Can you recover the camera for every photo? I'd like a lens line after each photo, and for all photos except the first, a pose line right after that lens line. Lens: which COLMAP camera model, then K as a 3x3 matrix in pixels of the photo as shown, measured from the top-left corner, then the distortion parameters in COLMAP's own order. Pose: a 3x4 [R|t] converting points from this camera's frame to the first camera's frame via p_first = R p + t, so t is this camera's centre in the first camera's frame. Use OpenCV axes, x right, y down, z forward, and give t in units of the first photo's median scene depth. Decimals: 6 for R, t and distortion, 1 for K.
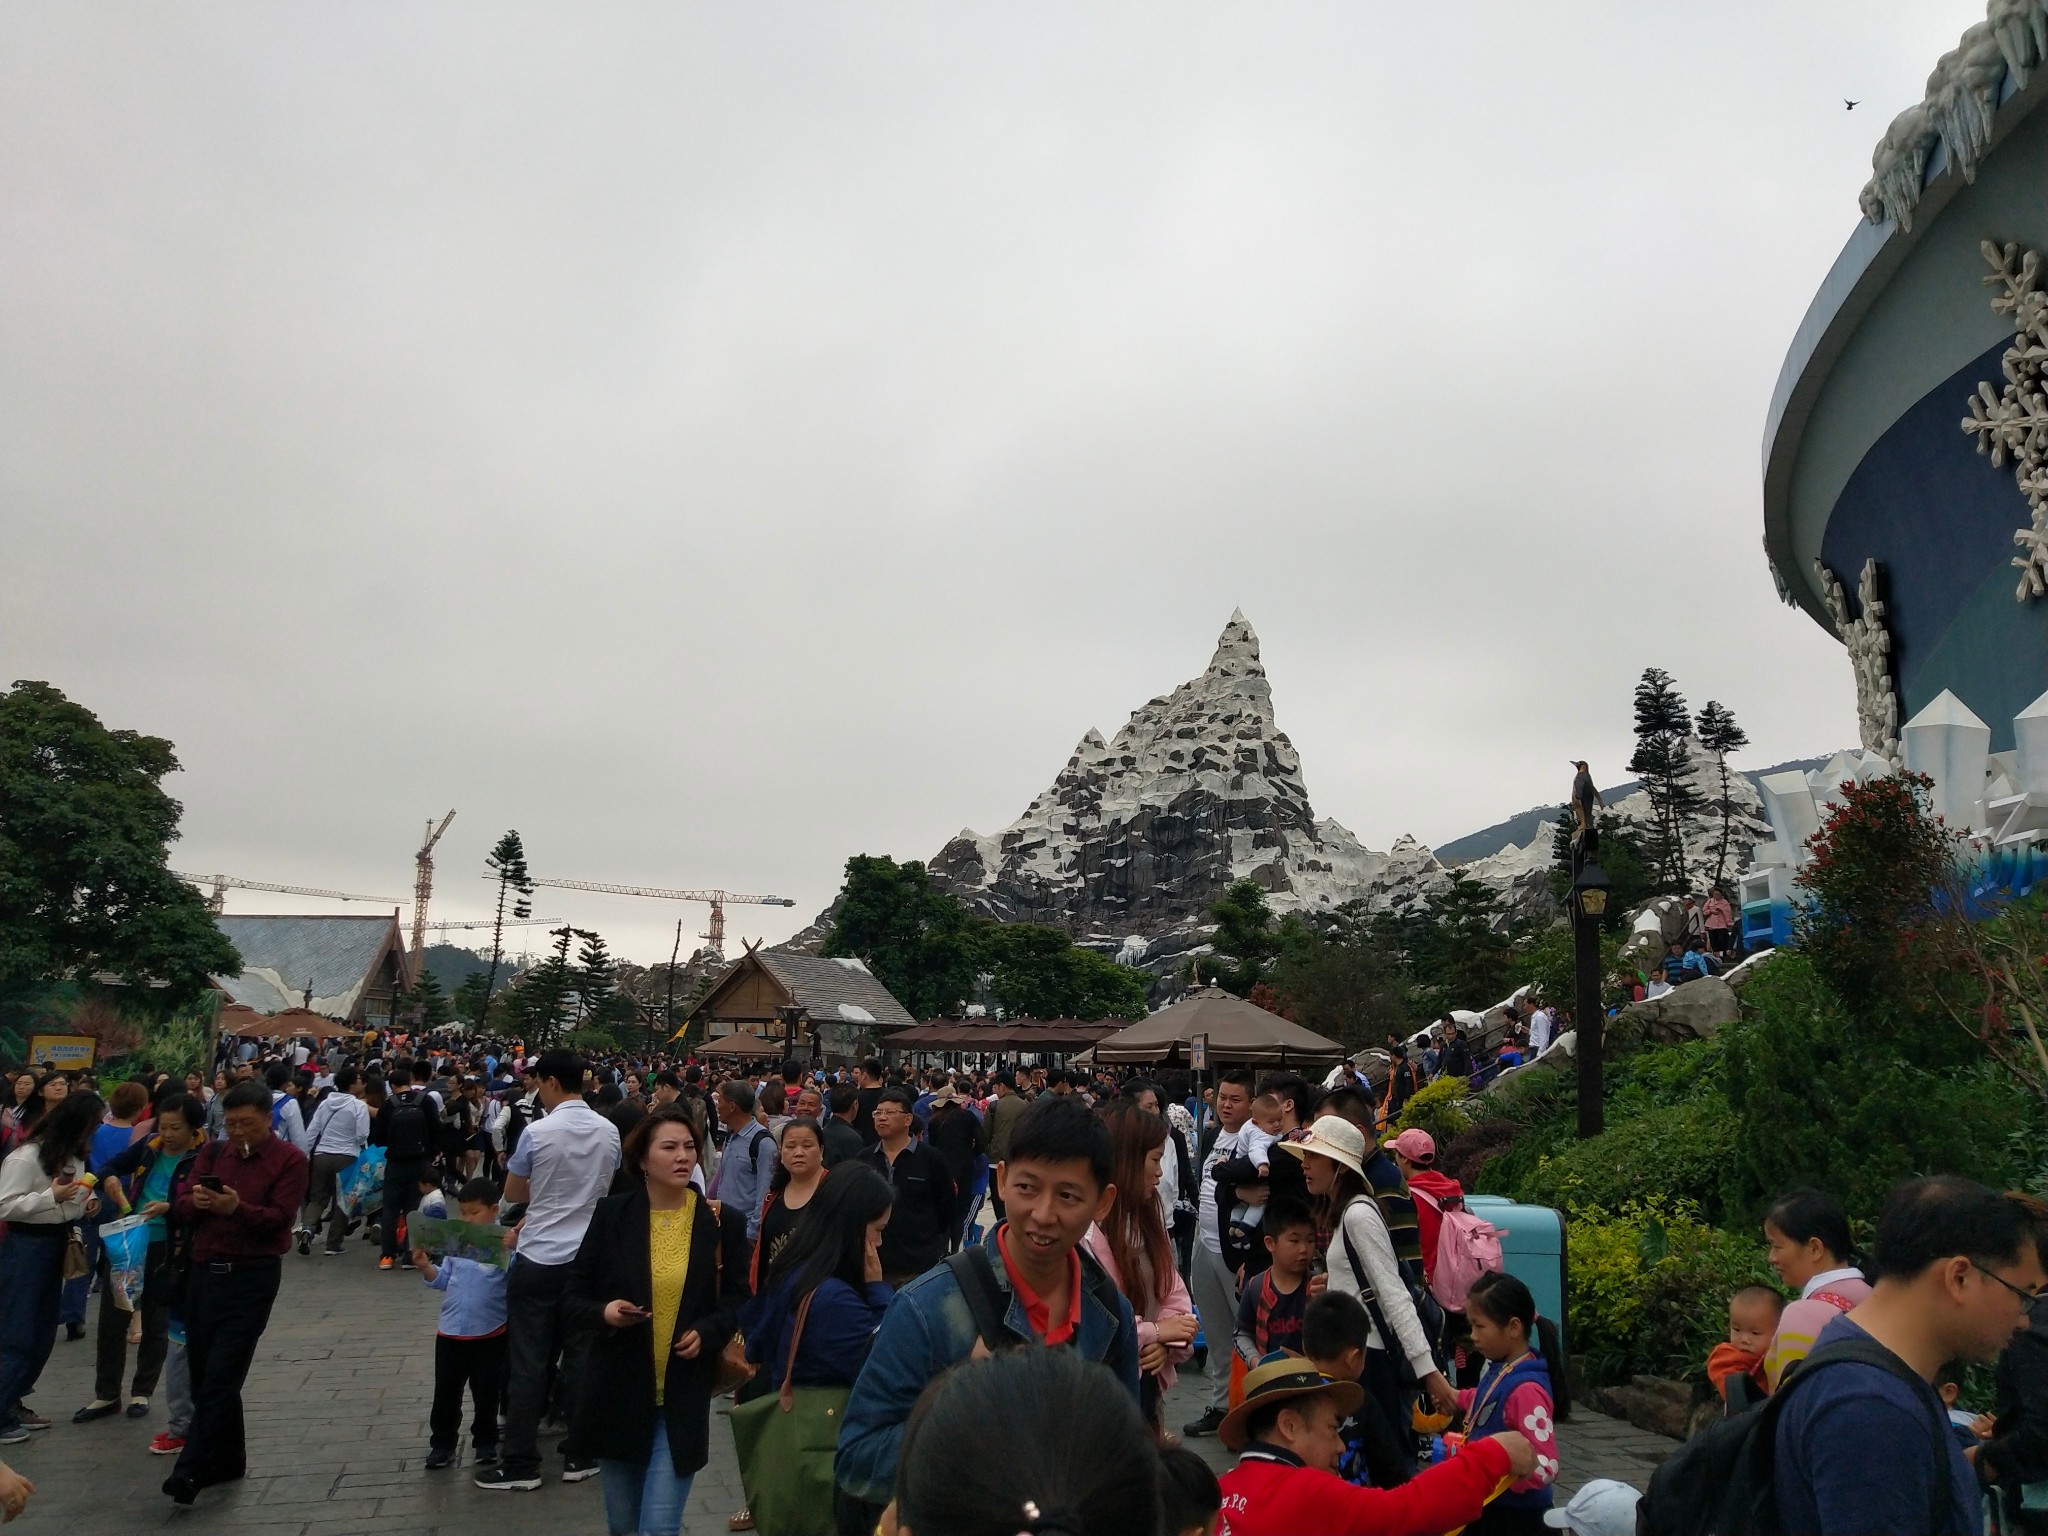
lens RADIAL K [[1549.8, 0, 1024.0], [0, 1549.8, 768.0], [0, 0, 1]] dist [-0.042945, -0.005657]
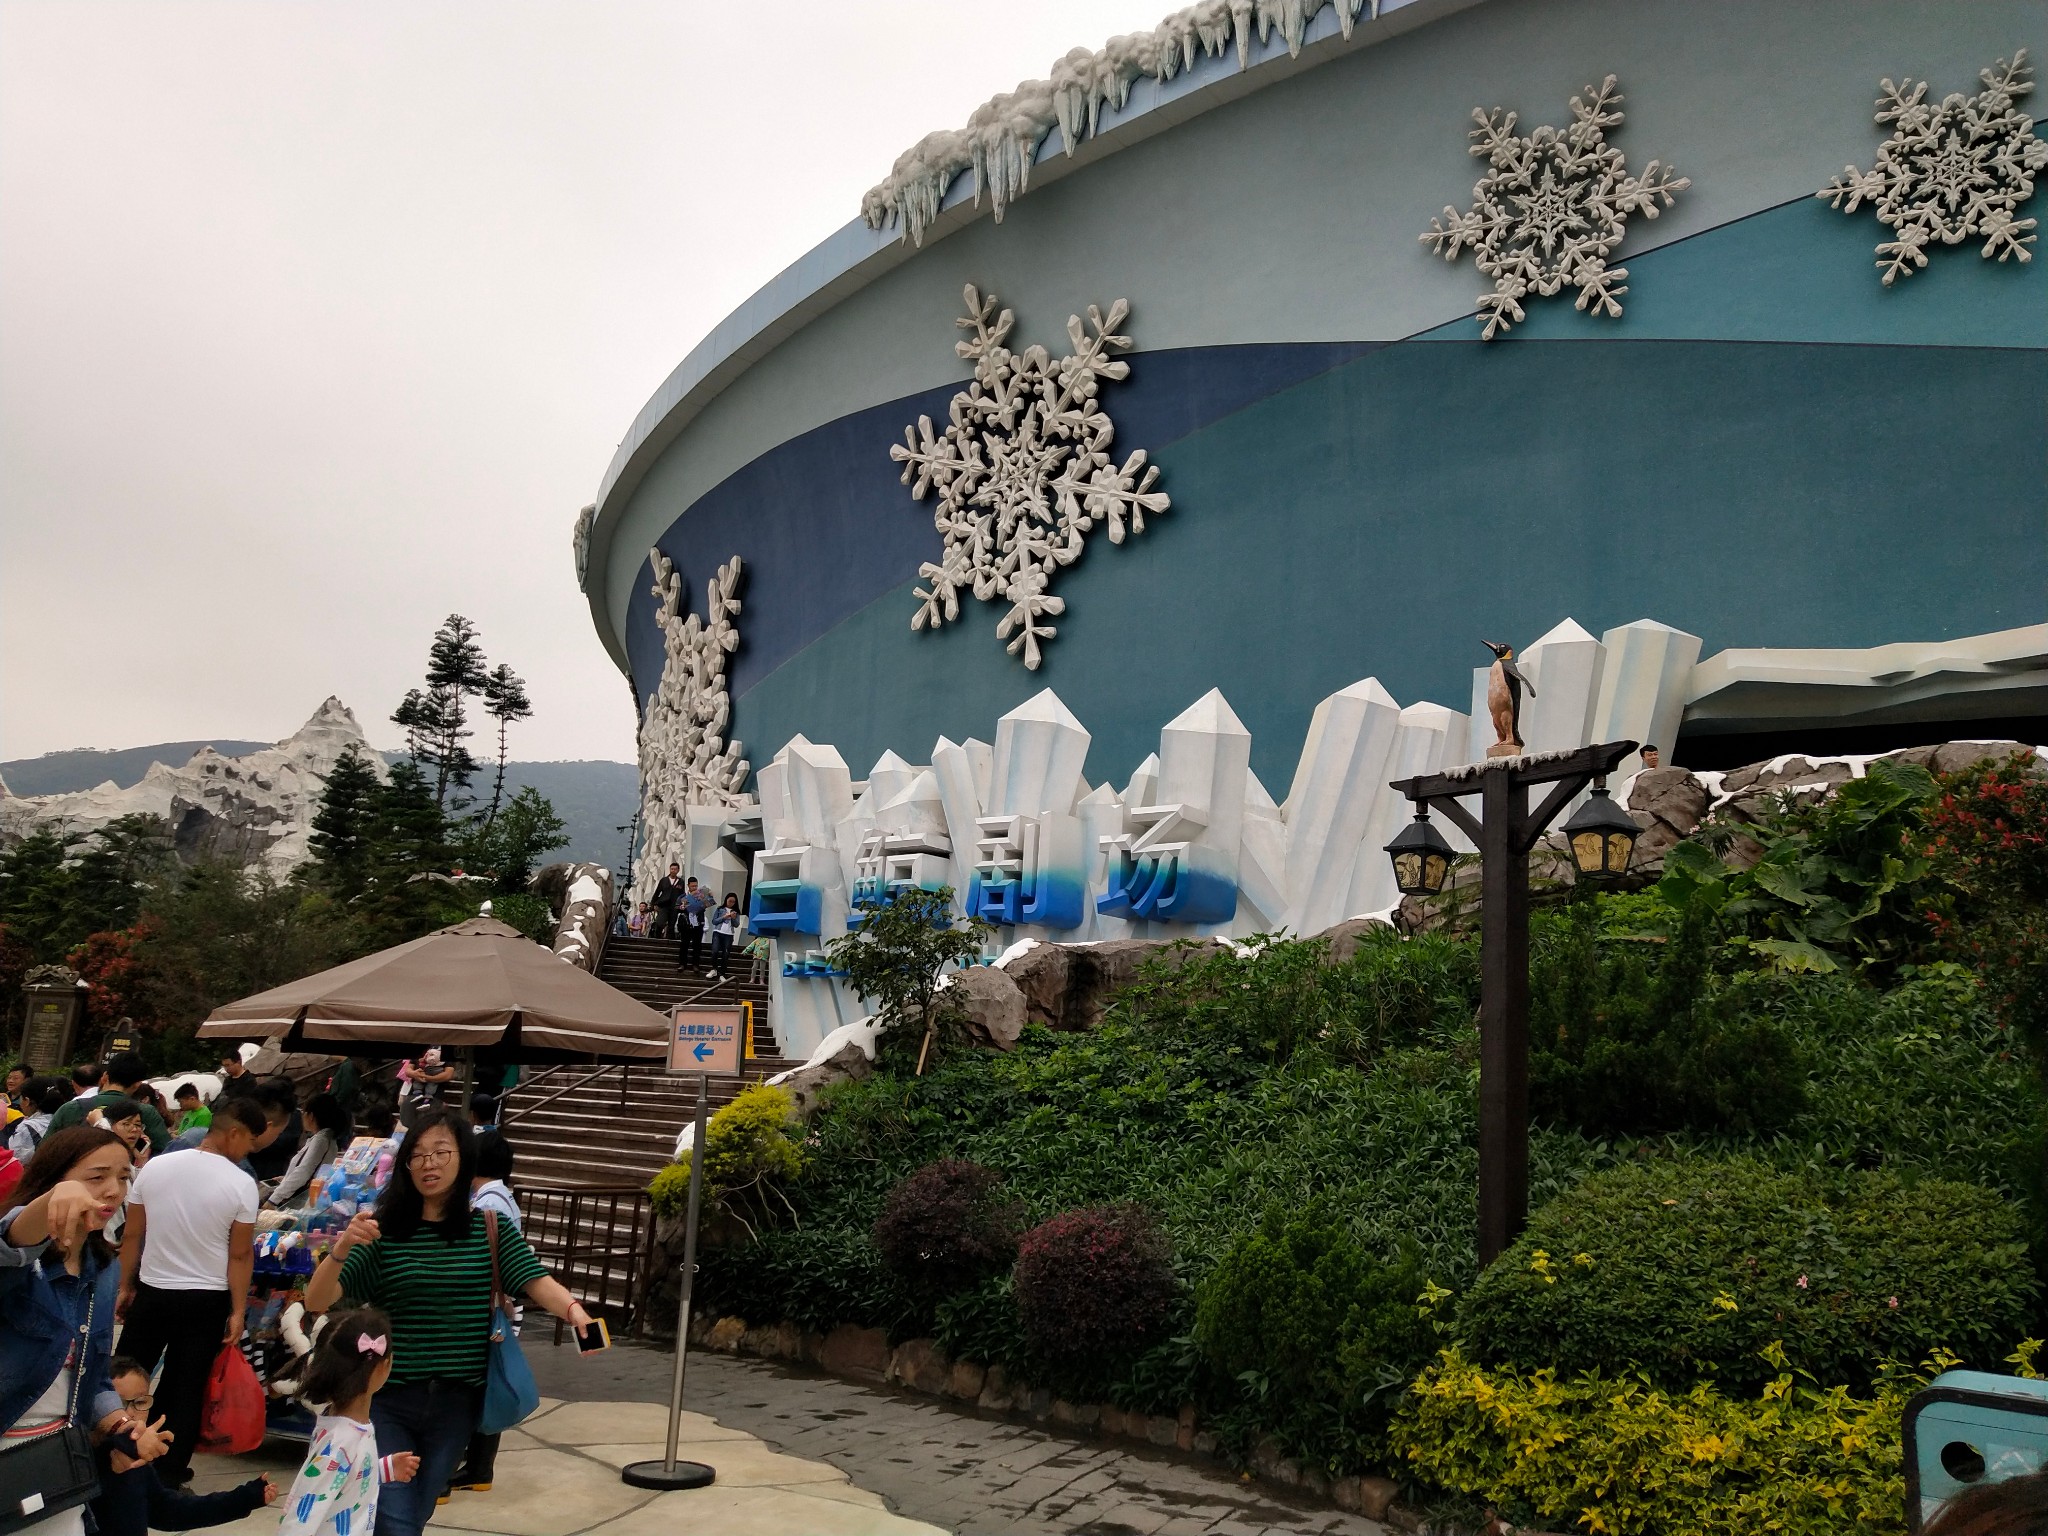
lens RADIAL K [[1549.8, 0, 1024.0], [0, 1549.8, 768.0], [0, 0, 1]] dist [-0.042945, -0.005657]
pose [[0.636753, 0.172971, 0.751416, -0.080471], [-0.183814, 0.980470, -0.069933, 0.044423], [-0.748838, -0.093590, 0.656112, 0.236707]]
